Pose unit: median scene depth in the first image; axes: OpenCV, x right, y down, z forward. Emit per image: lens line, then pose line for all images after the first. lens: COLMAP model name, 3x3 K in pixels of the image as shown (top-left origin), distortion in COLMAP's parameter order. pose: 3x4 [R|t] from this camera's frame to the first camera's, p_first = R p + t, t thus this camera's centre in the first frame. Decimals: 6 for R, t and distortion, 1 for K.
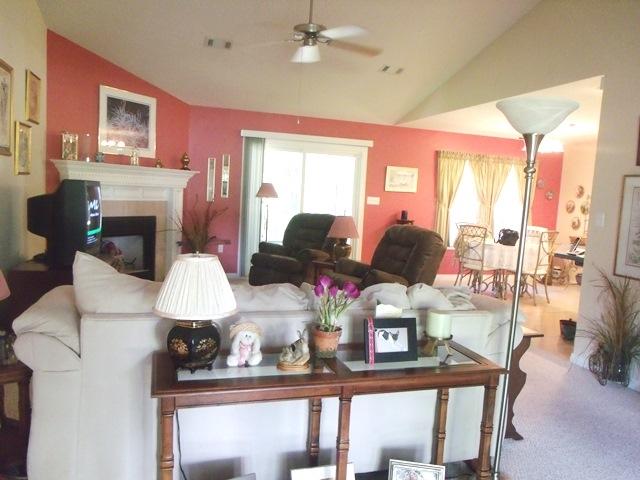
lens RADIAL K [[520.8, 0, 319.1], [0, 520.8, 243.4], [0, 0, 1]] dist [-0.014876, 0.006295]
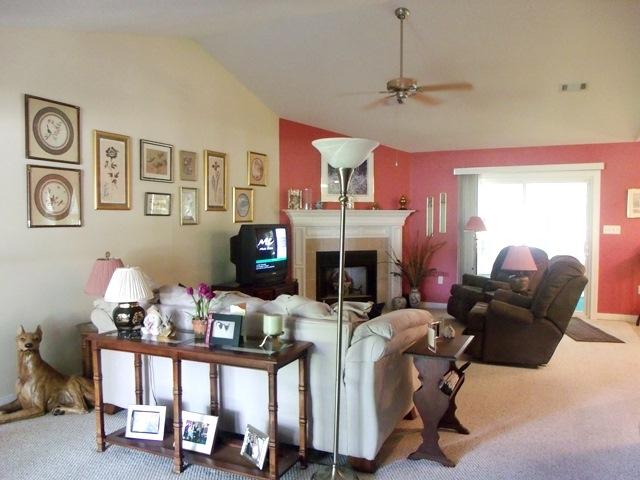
lens RADIAL K [[520.8, 0, 321.0], [0, 520.8, 240.0], [0, 0, 1]] dist [-0.014876, 0.006295]
pose [[0.737287, -0.029171, -0.674950, 0.385146], [-0.026944, 0.997003, -0.072522, 0.012833], [0.675042, 0.071655, 0.734291, 0.043825]]
